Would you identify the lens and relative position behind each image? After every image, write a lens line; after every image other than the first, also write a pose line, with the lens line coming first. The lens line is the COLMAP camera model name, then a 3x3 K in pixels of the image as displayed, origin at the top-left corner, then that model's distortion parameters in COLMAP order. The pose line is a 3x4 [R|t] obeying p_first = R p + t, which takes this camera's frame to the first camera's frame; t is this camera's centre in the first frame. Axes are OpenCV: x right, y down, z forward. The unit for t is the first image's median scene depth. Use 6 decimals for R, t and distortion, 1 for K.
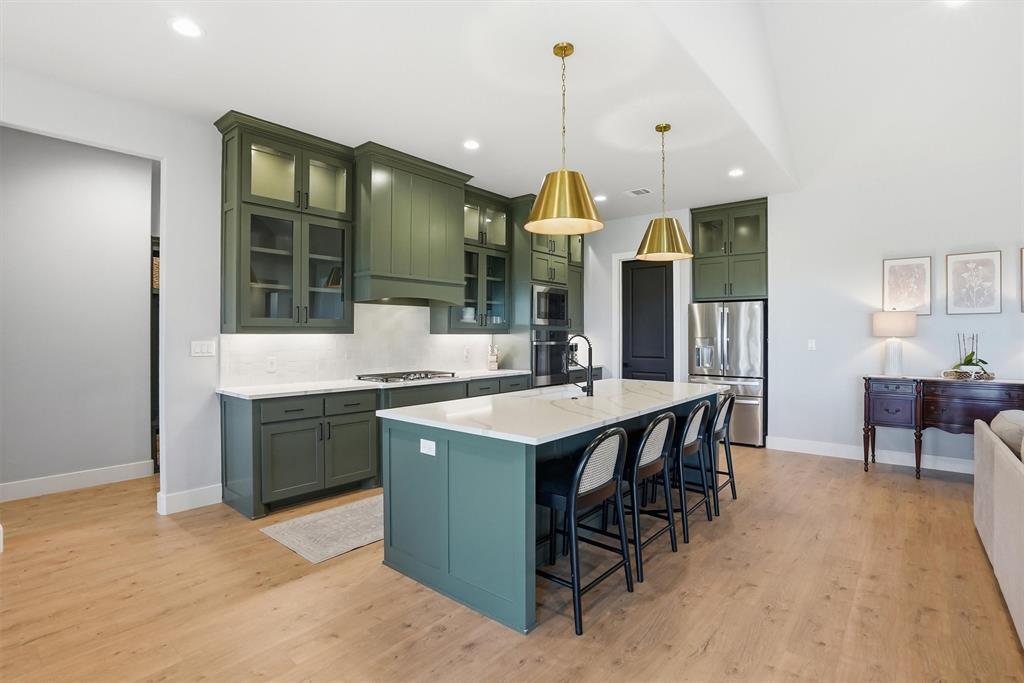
lens RADIAL K [[482.6, 0, 496.3], [0, 482.6, 340.7], [0, 0, 1]] dist [-0.023758, 0.003494]
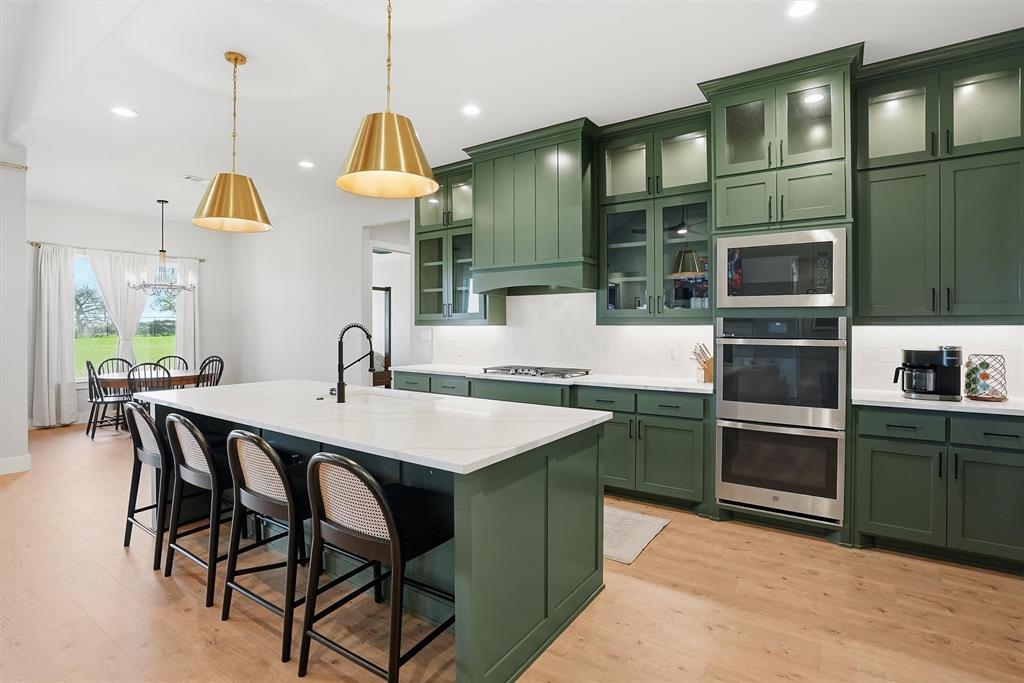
lens RADIAL K [[500.1, 0, 514.2], [0, 500.1, 320.7], [0, 0, 1]] dist [-0.018503, 0.000831]
pose [[0.139549, -0.011050, -0.990154, 0.624602], [-0.010161, 0.999869, -0.012590, -0.008266], [0.990163, 0.011818, 0.139418, 0.681361]]
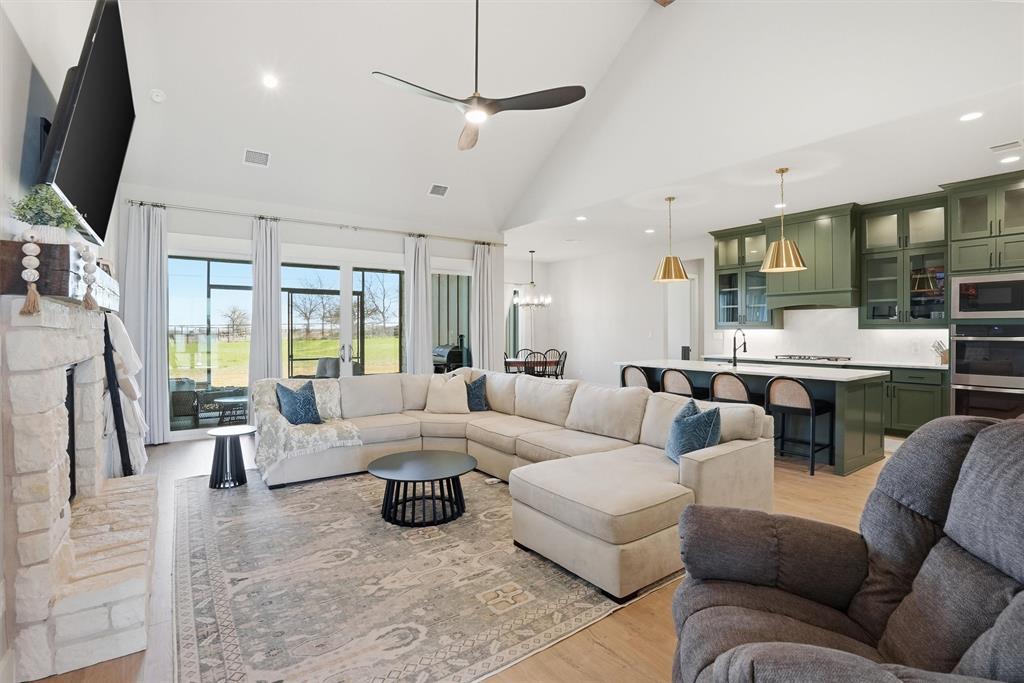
lens RADIAL K [[482.6, 0, 521.7], [0, 482.6, 330.8], [0, 0, 1]] dist [-0.023758, 0.003494]
pose [[-0.200215, 0.002032, -0.979750, 1.173579], [-0.008876, 0.999953, 0.003888, -0.005294], [0.979712, 0.009475, -0.200187, 0.349947]]
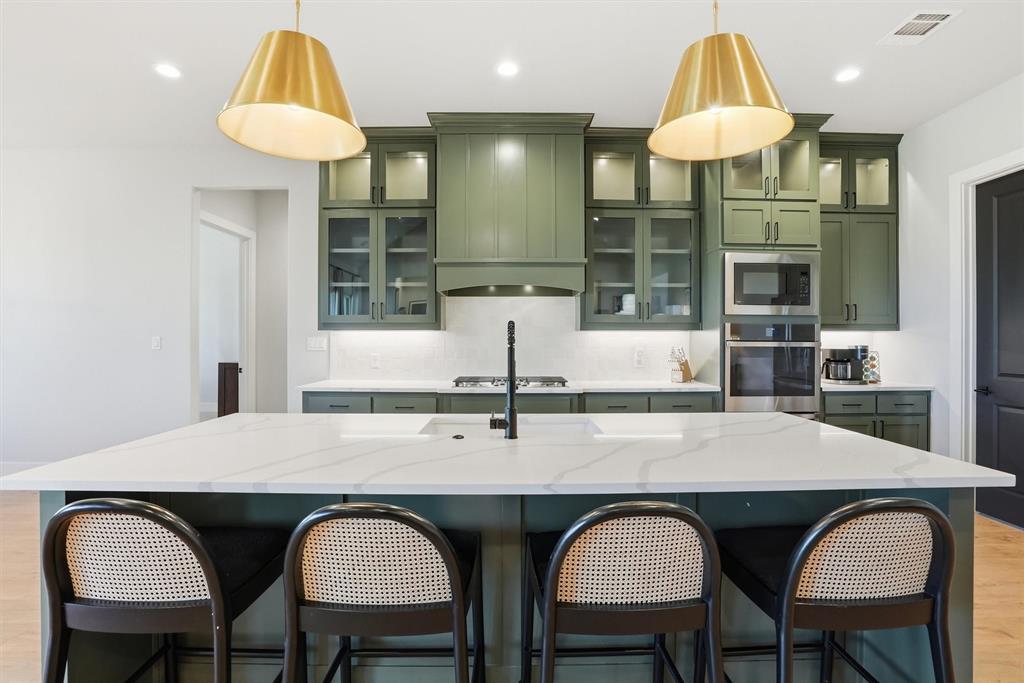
lens RADIAL K [[482.6, 0, 521.3], [0, 482.6, 336.5], [0, 0, 1]] dist [-0.023758, 0.003494]
pose [[0.683514, 0.003263, -0.729930, 0.357502], [-0.007734, 0.999966, -0.002772, -0.000585], [0.729897, 0.007540, 0.683516, 0.367354]]
